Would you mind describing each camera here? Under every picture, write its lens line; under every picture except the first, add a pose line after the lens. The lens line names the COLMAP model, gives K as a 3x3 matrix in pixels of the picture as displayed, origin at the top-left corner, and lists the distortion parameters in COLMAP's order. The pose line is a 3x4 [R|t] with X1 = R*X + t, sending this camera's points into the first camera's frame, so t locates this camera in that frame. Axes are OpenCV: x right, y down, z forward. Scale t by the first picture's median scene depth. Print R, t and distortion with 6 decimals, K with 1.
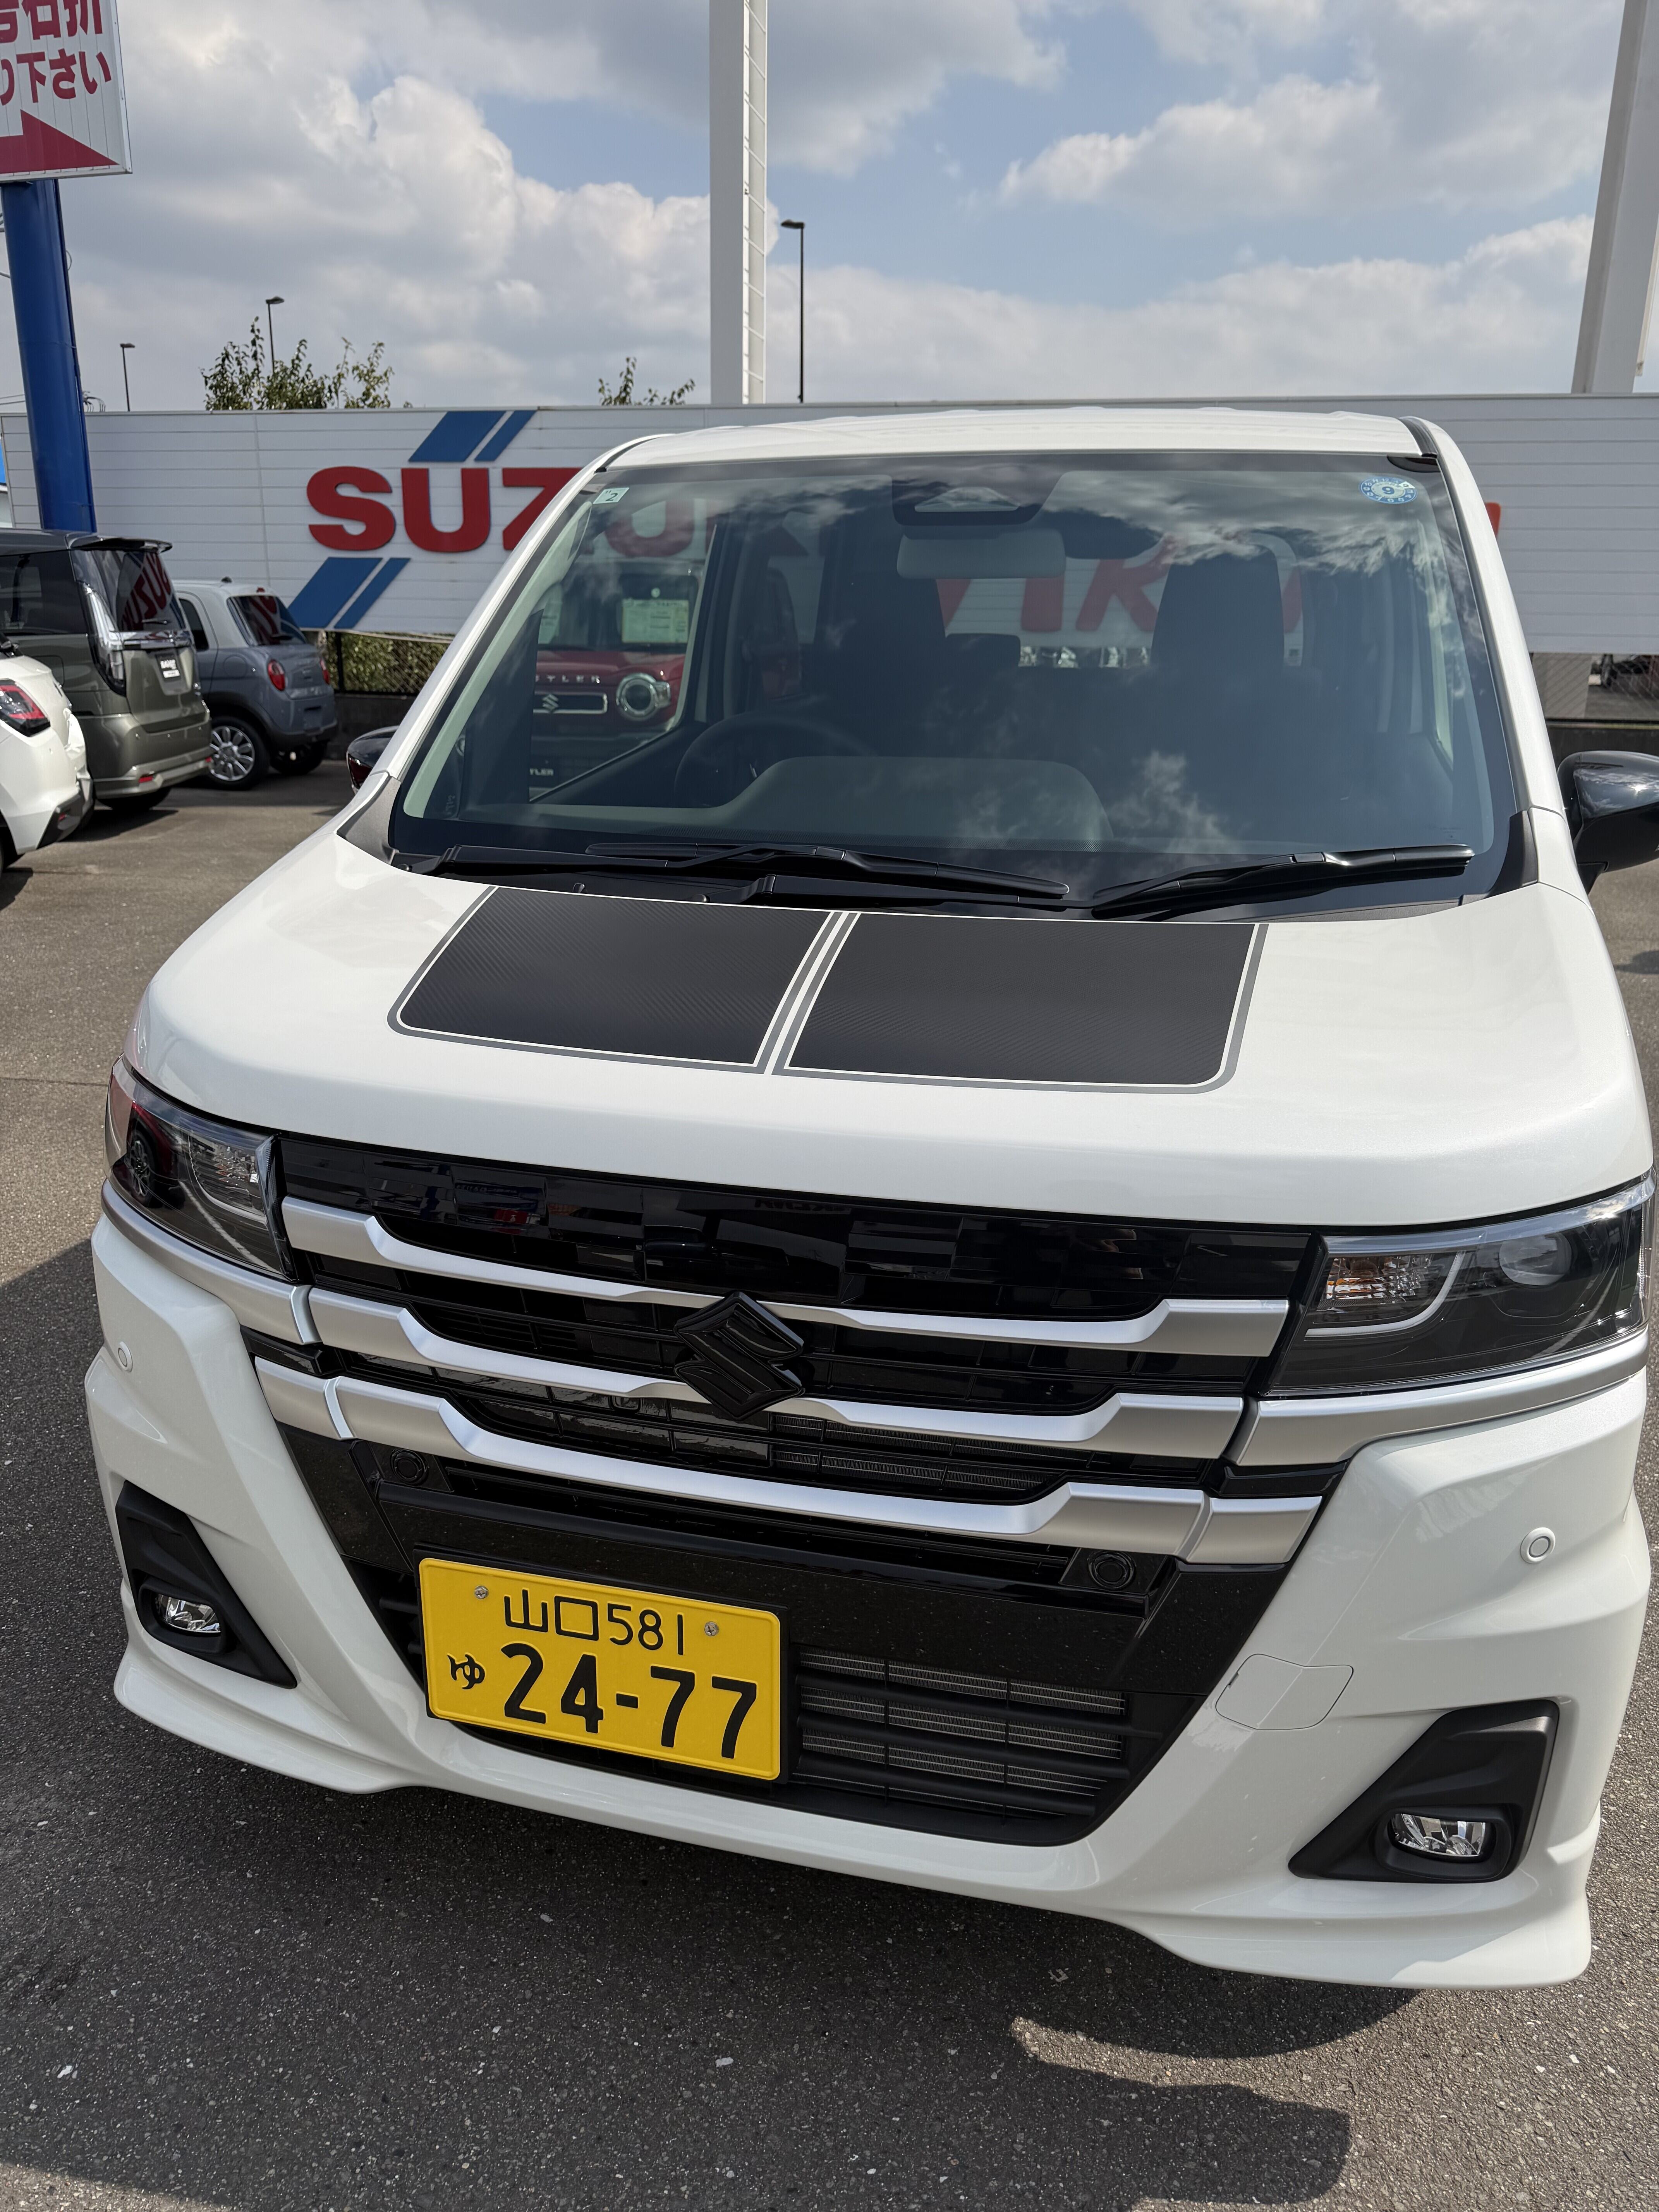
lens RADIAL K [[1549.9, 0, 794.1], [0, 1549.9, 1100.3], [0, 0, 1]] dist [0.091669, -0.063936]
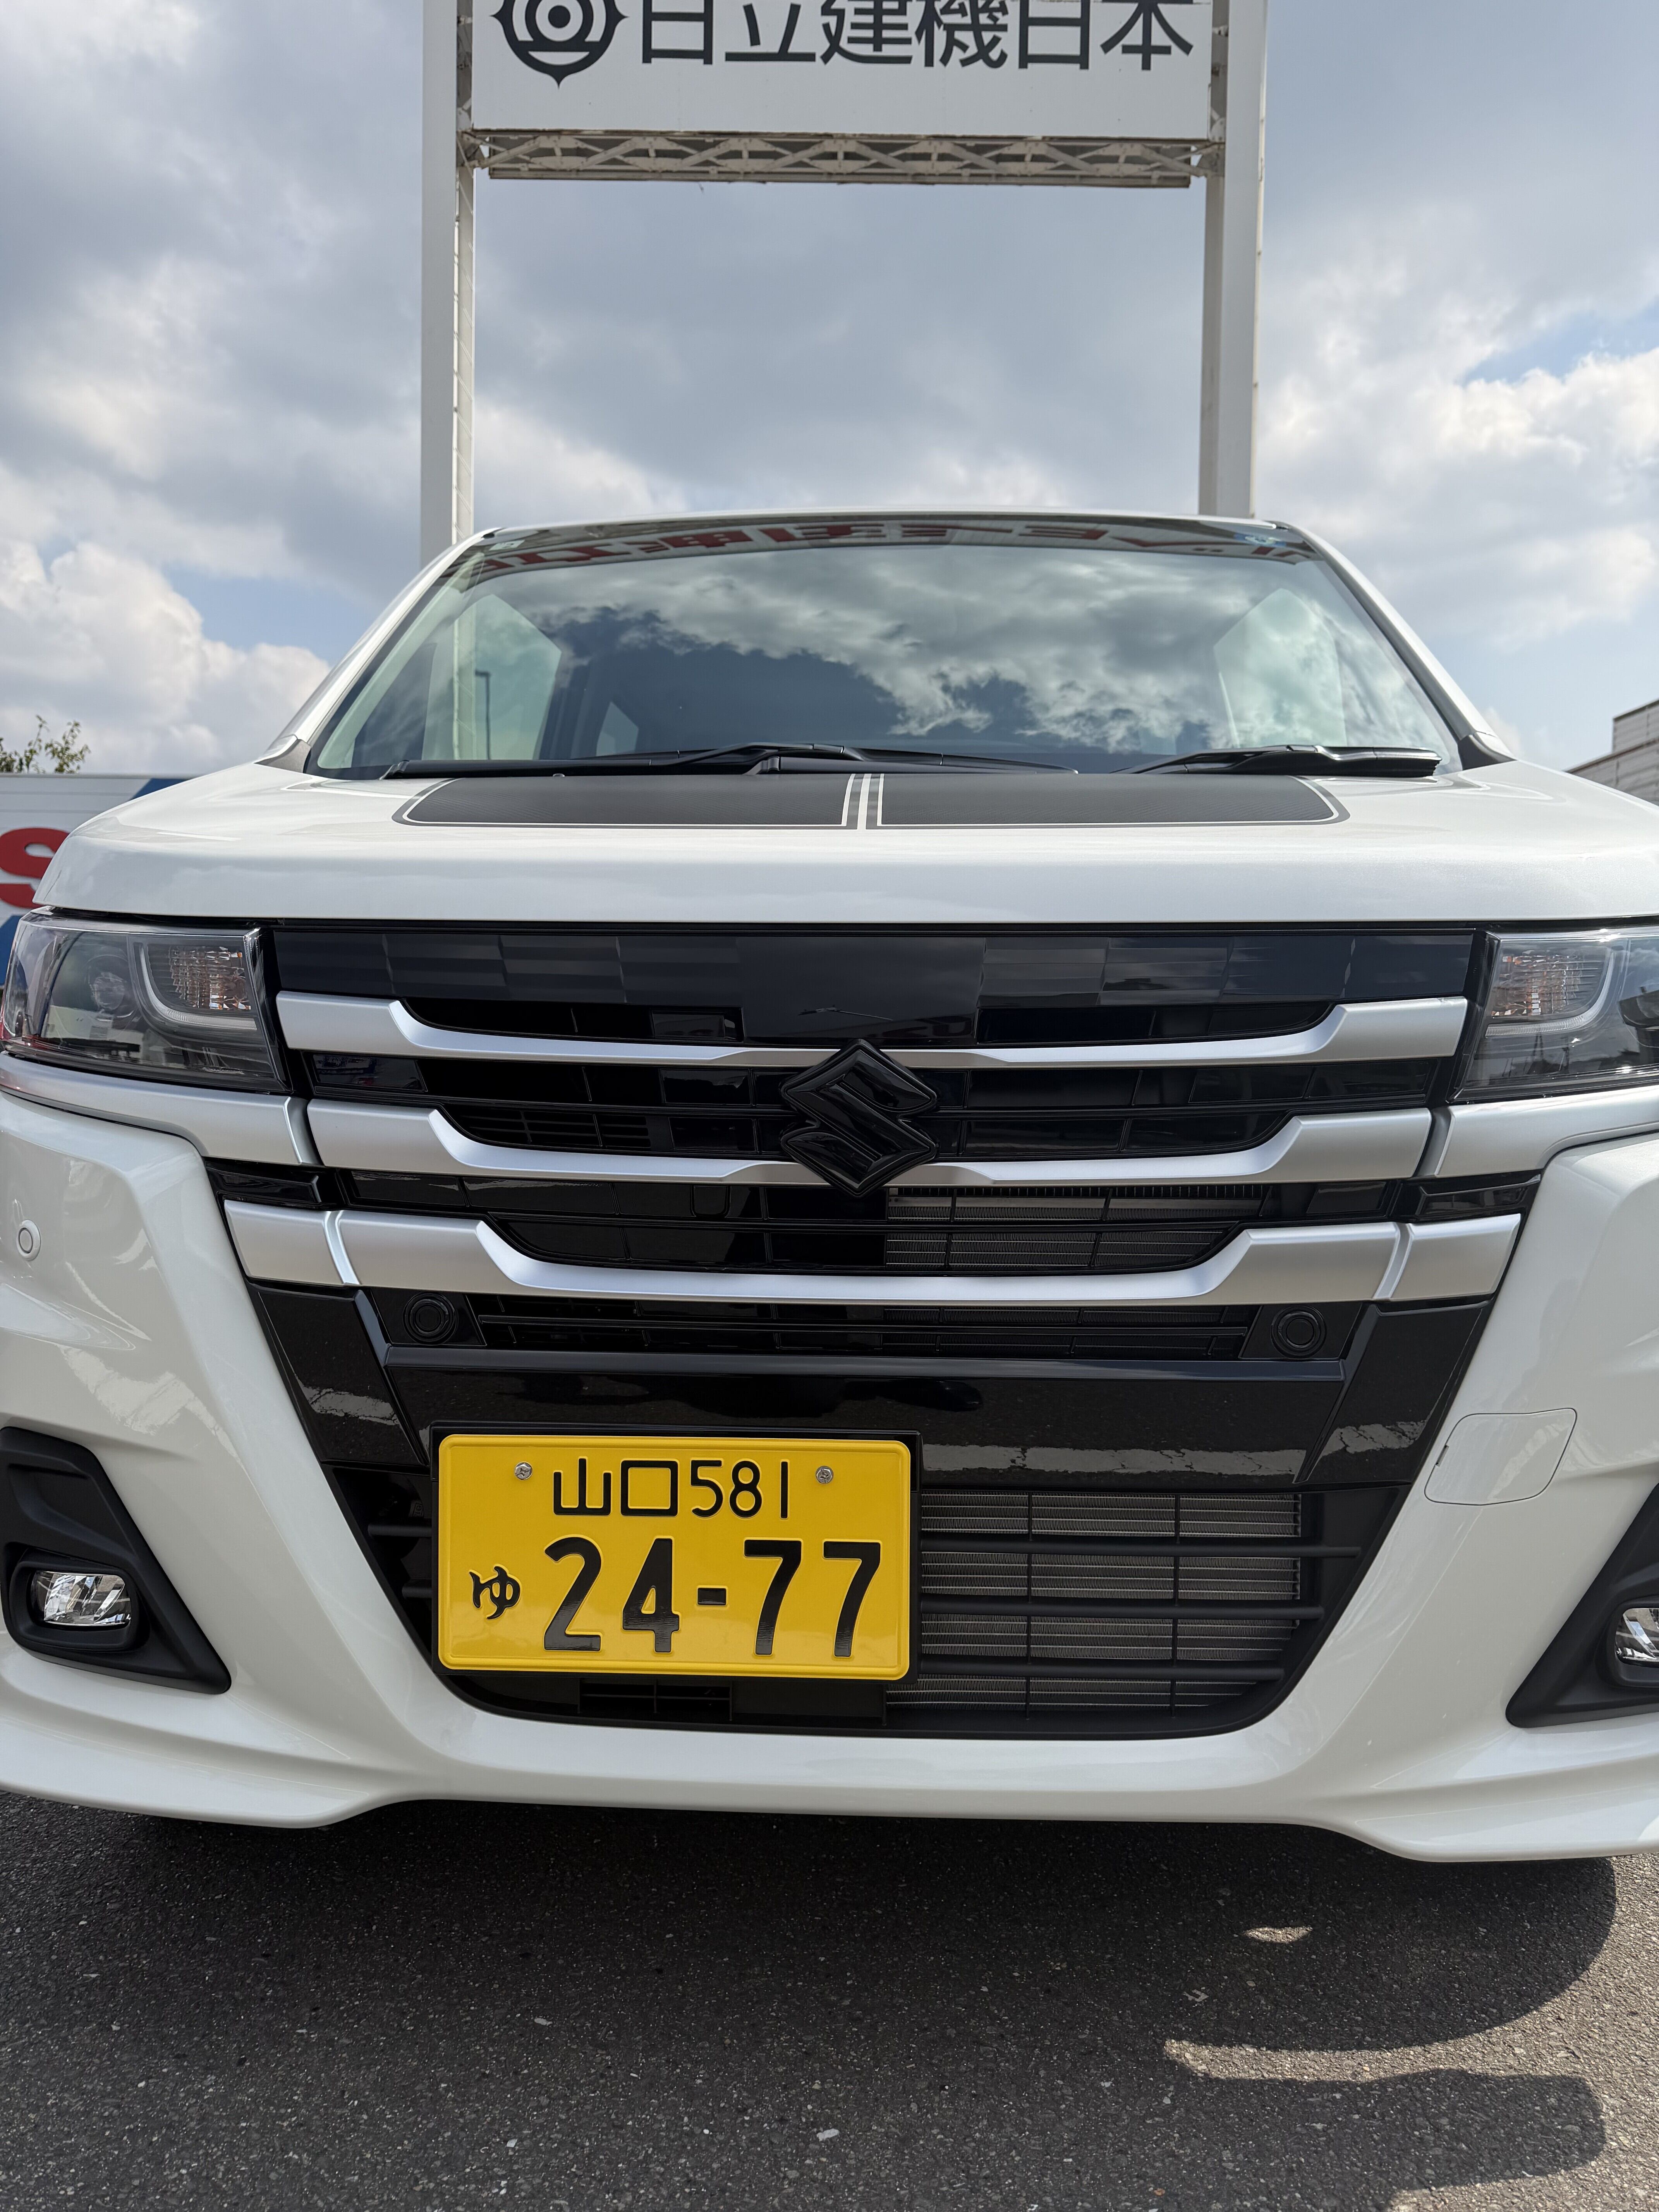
lens RADIAL K [[1549.9, 0, 794.1], [0, 1549.9, 1100.3], [0, 0, 1]] dist [0.091669, -0.063936]
pose [[0.979553, -0.006410, 0.201085, -0.221344], [0.056314, 0.968275, -0.243459, 0.329826], [-0.193145, 0.249805, 0.948837, 0.168695]]
